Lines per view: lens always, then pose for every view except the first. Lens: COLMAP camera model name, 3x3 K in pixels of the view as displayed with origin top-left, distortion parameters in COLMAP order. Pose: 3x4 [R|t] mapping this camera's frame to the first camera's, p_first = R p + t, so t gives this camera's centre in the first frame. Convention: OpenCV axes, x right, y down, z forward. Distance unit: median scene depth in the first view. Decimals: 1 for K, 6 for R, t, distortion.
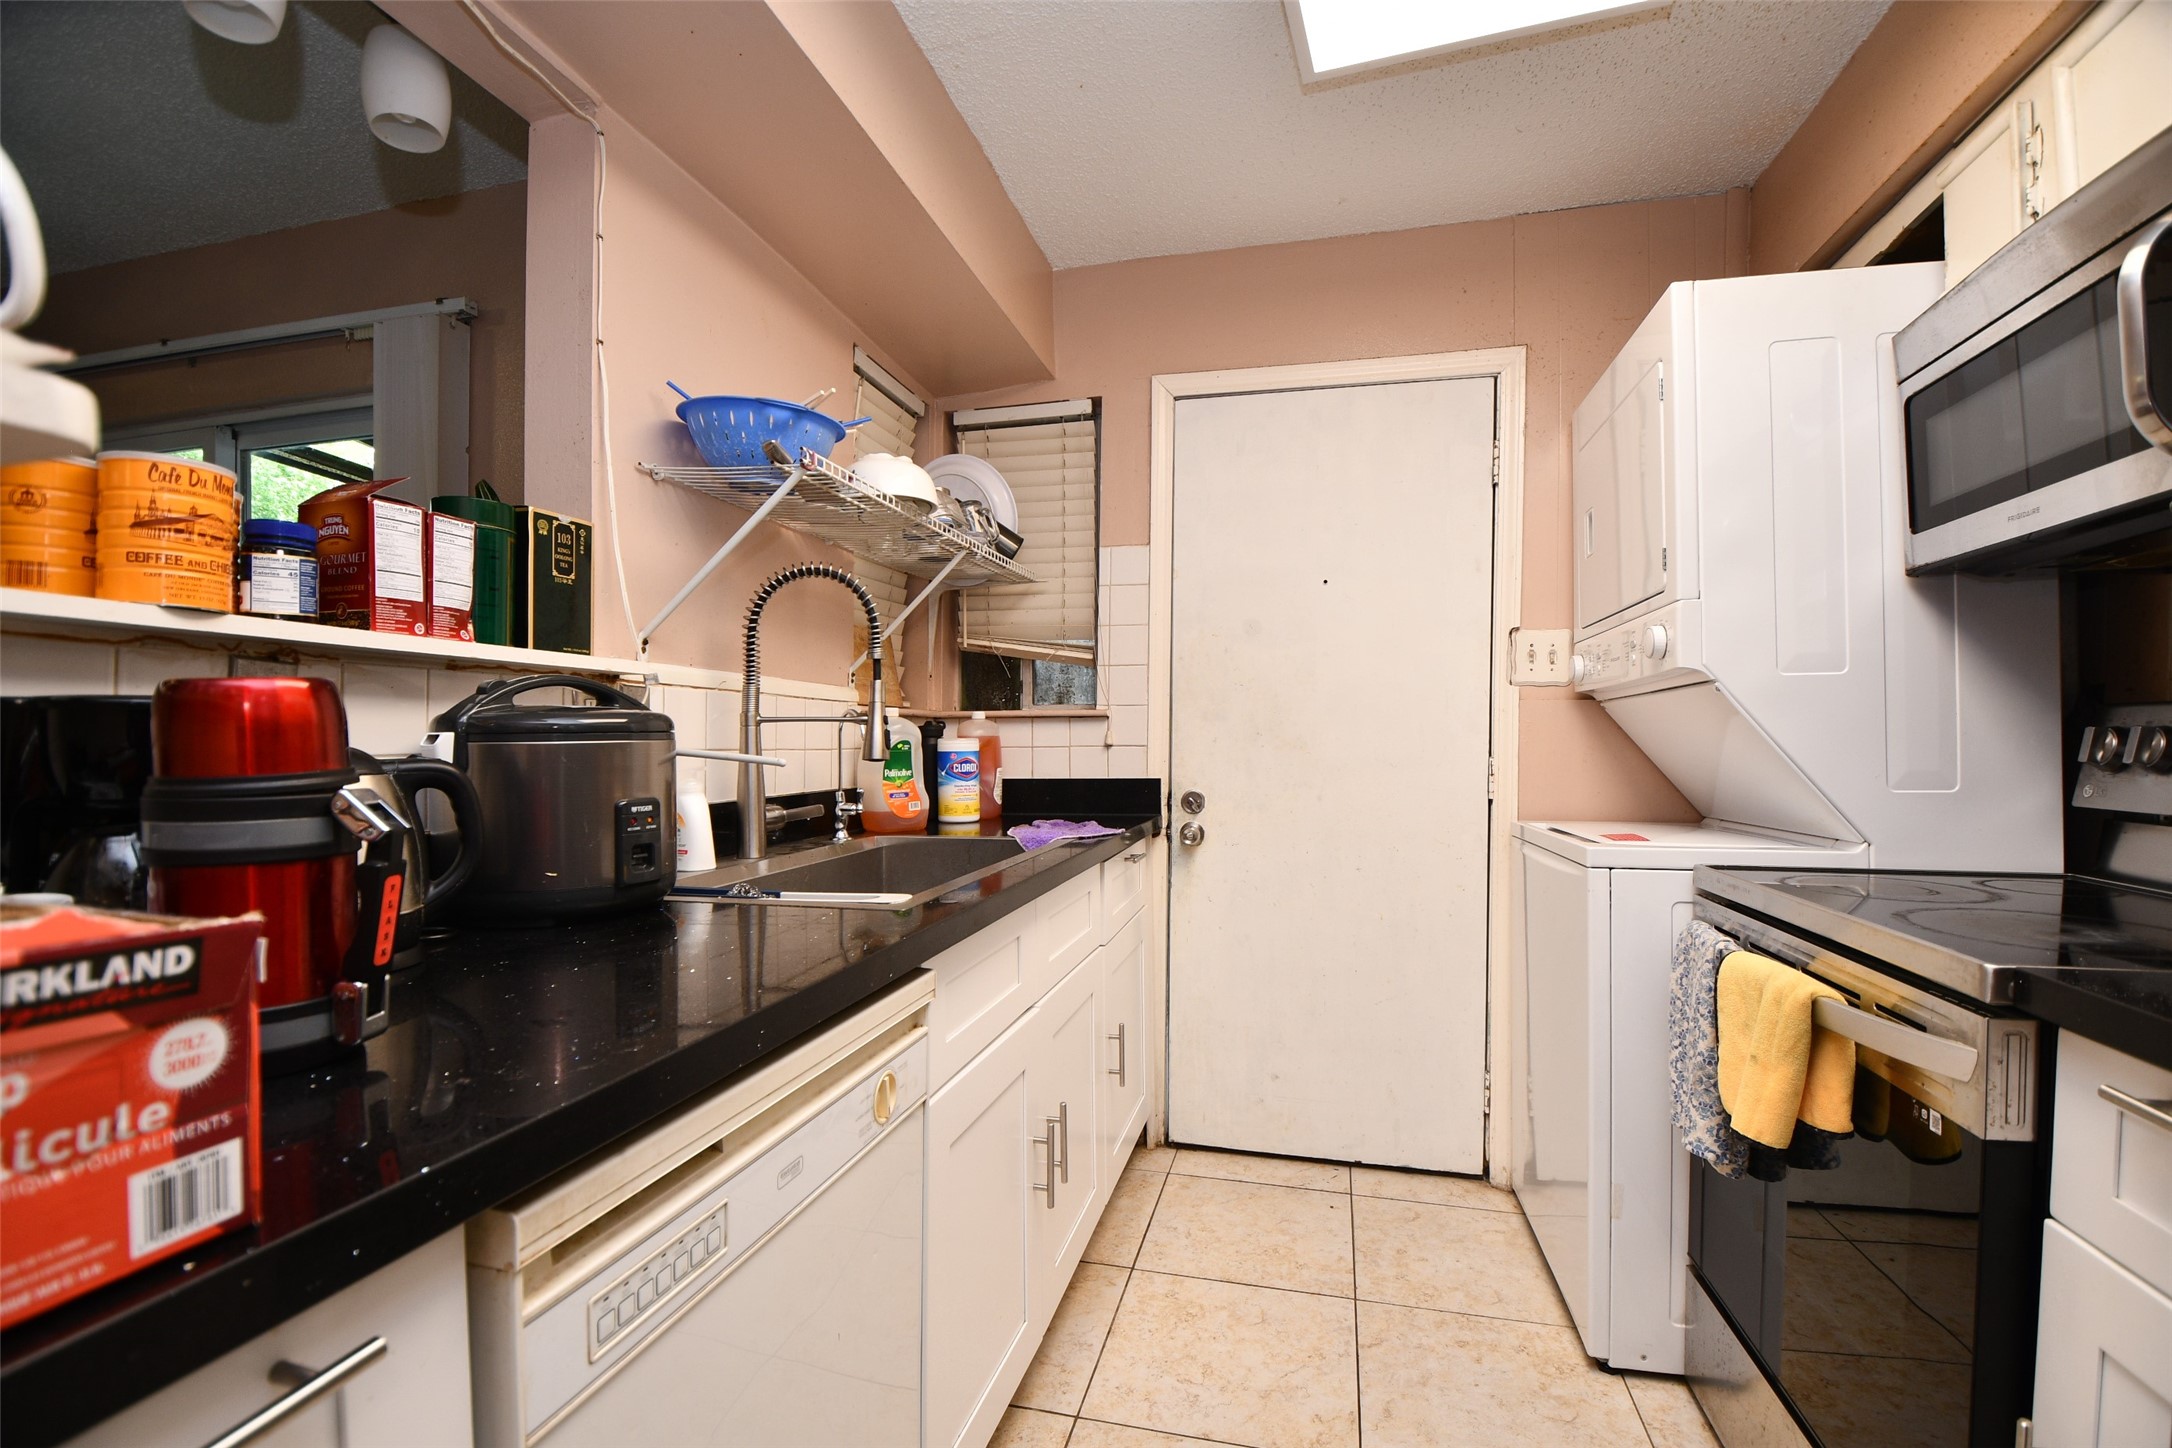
lens RADIAL K [[959.2, 0, 1094.3], [0, 959.2, 747.6], [0, 0, 1]] dist [0.002122, -0.018605]
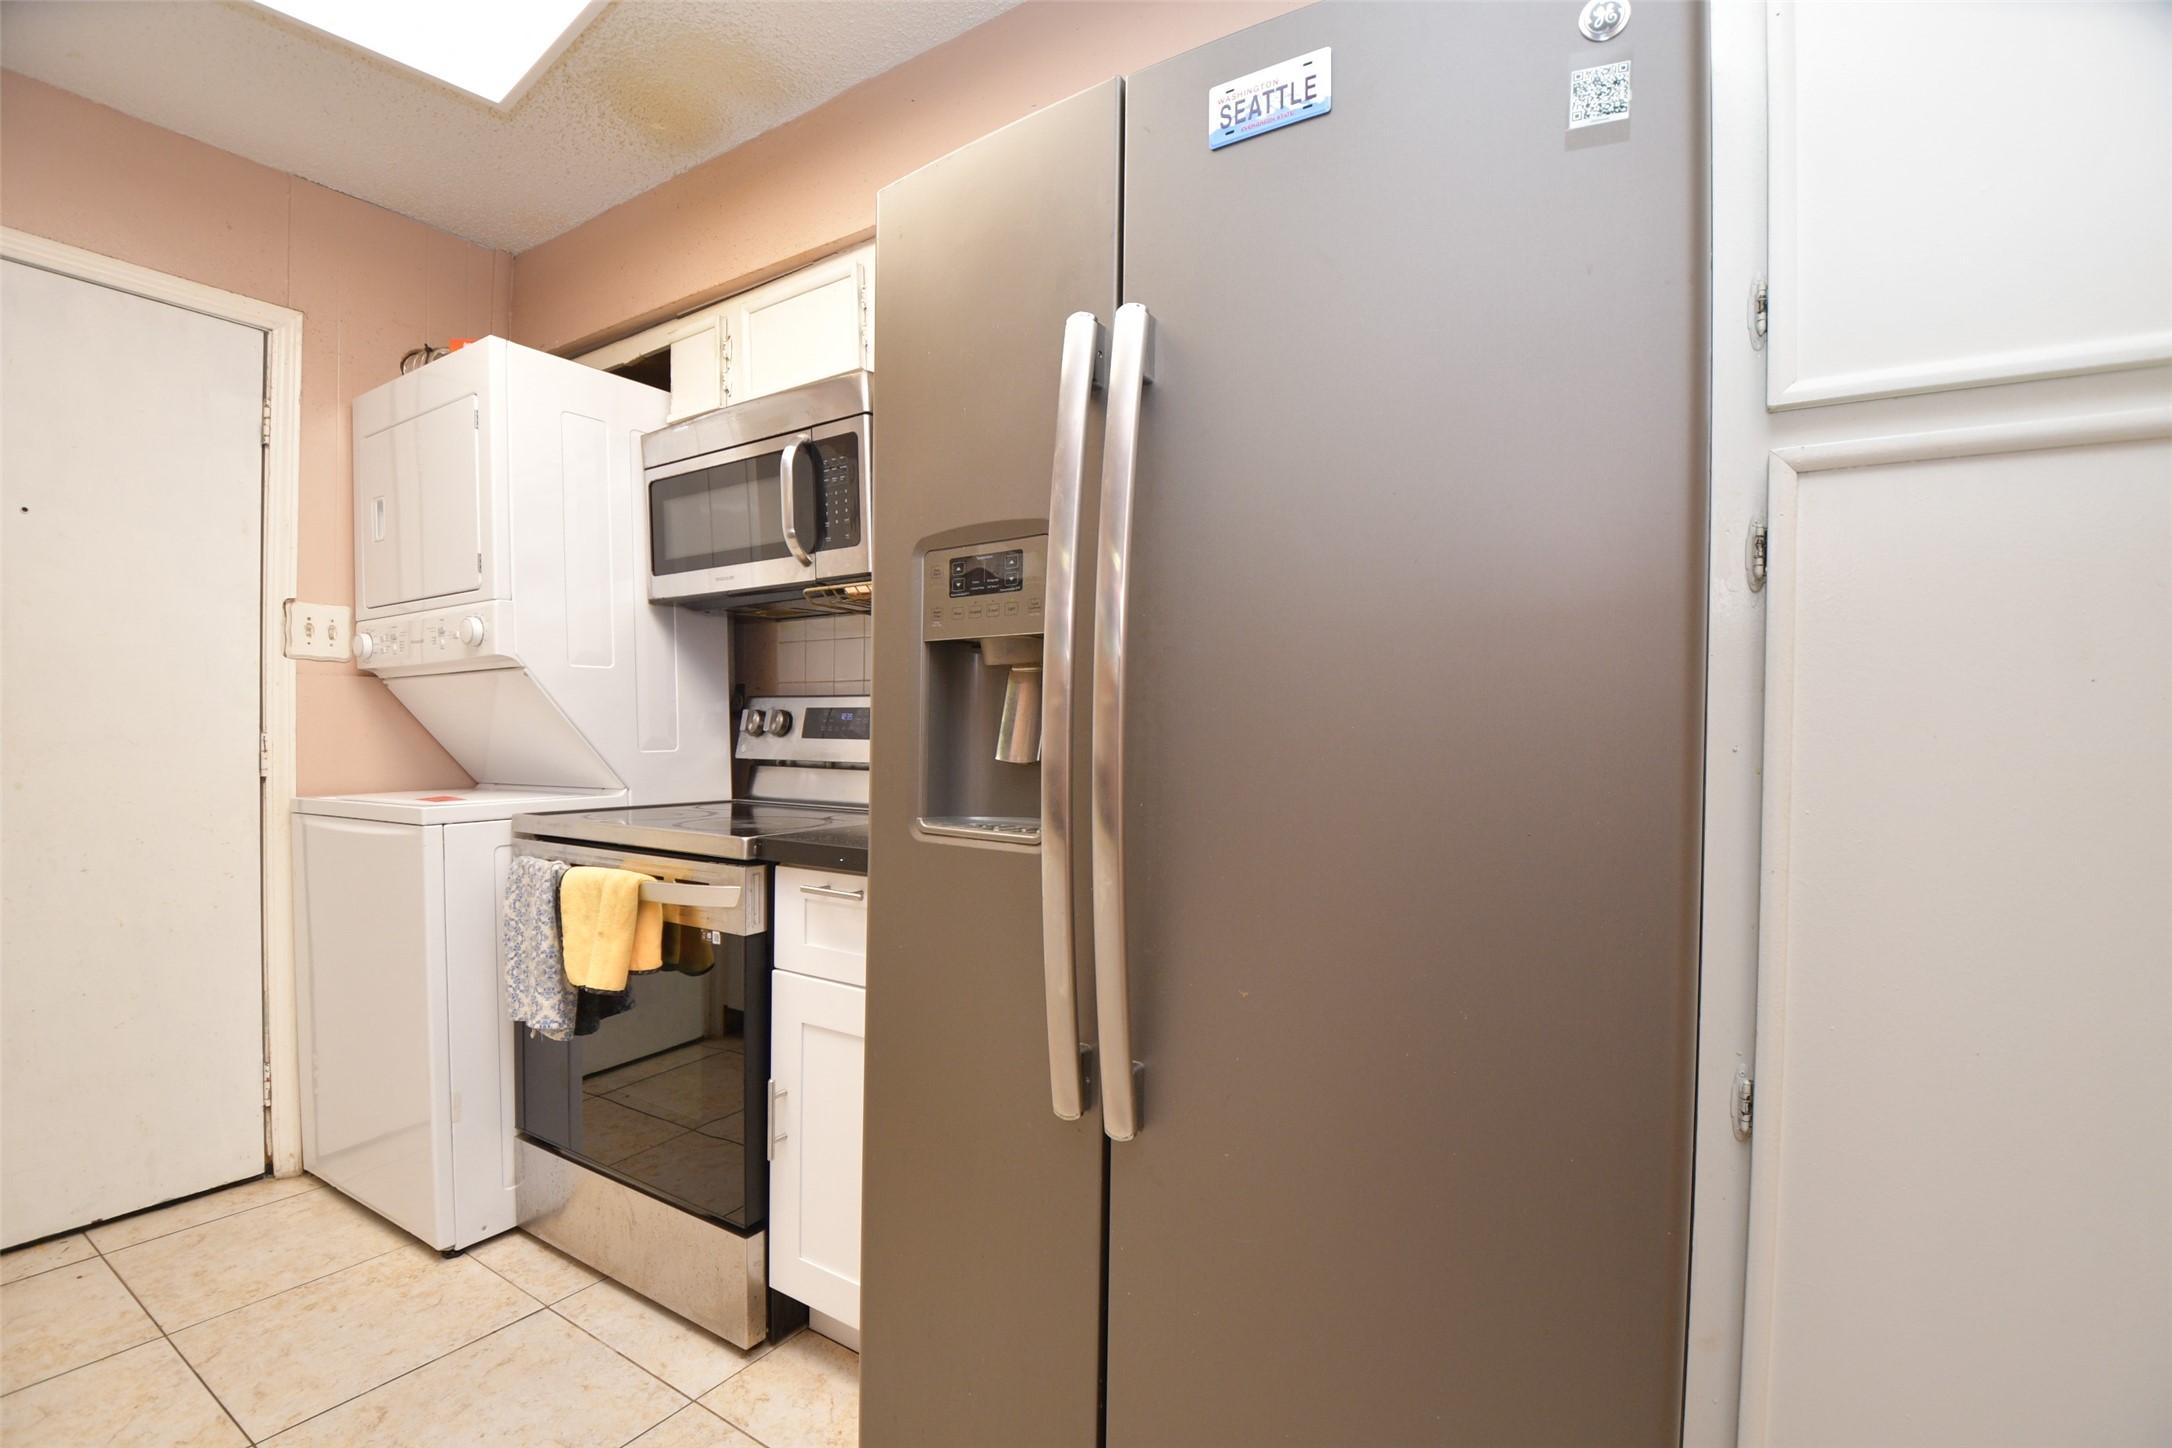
lens RADIAL K [[959.2, 0, 1094.3], [0, 959.2, 747.6], [0, 0, 1]] dist [0.002122, -0.018605]
pose [[0.321966, -0.014921, 0.946634, -0.312466], [0.002197, 0.999885, 0.015013, 0.019056], [-0.946749, -0.002754, 0.321961, -0.118436]]
